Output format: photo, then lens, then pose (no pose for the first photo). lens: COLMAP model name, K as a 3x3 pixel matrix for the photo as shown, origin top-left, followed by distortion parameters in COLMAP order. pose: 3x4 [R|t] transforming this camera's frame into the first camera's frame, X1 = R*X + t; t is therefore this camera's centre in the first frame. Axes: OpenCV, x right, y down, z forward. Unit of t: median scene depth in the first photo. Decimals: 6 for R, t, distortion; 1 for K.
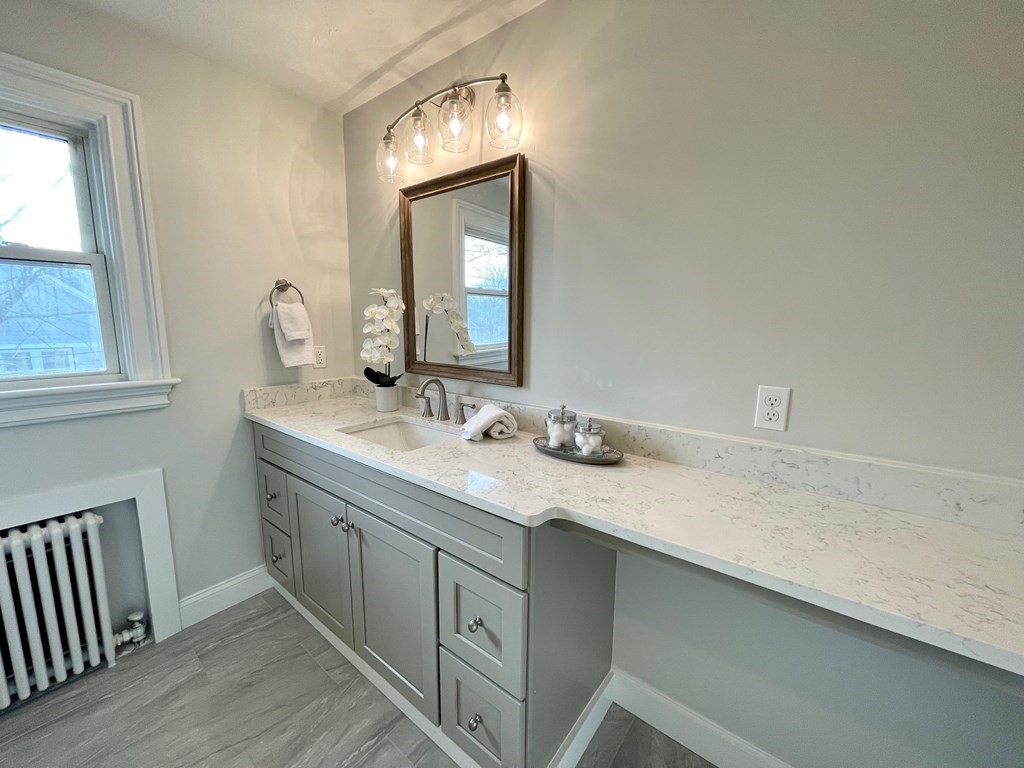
lens RADIAL K [[411.5, 0, 494.3], [0, 411.5, 381.8], [0, 0, 1]] dist [0.001138, -0.000176]
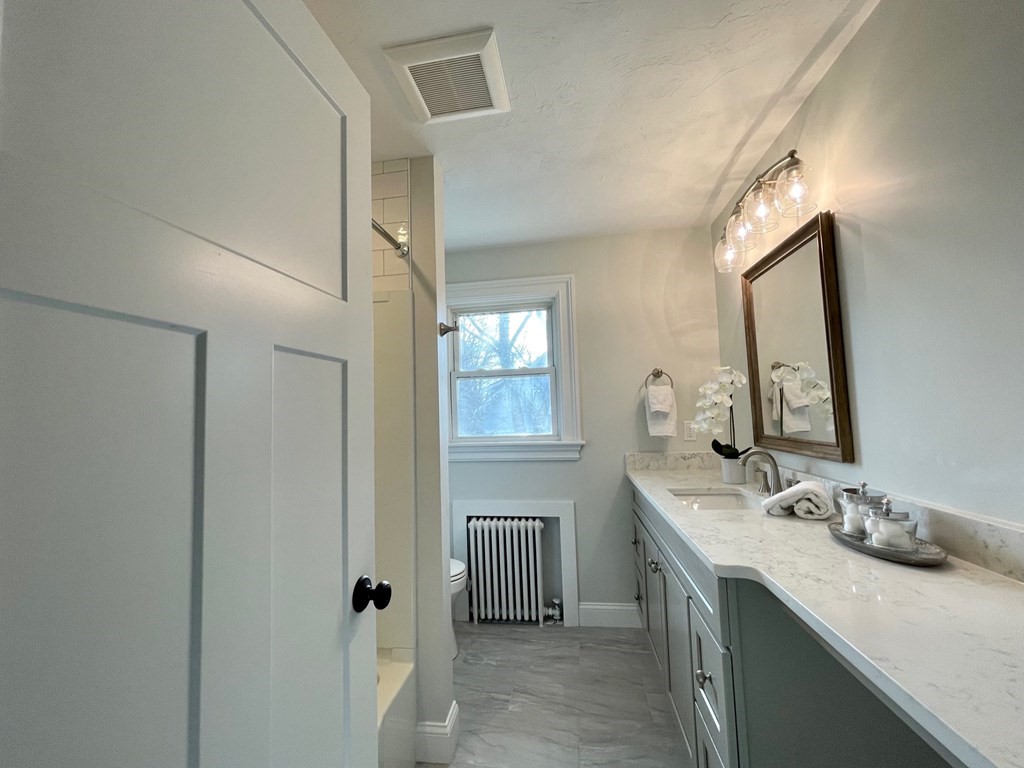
lens RADIAL K [[436.0, 0, 512.0], [0, 436.0, 384.0], [0, 0, 1]] dist [0.018647, -0.000219]
pose [[0.515739, -0.082816, -0.852733, 0.479893], [-0.089314, 0.984697, -0.149649, 0.048313], [0.852077, 0.153341, 0.500450, -0.053666]]
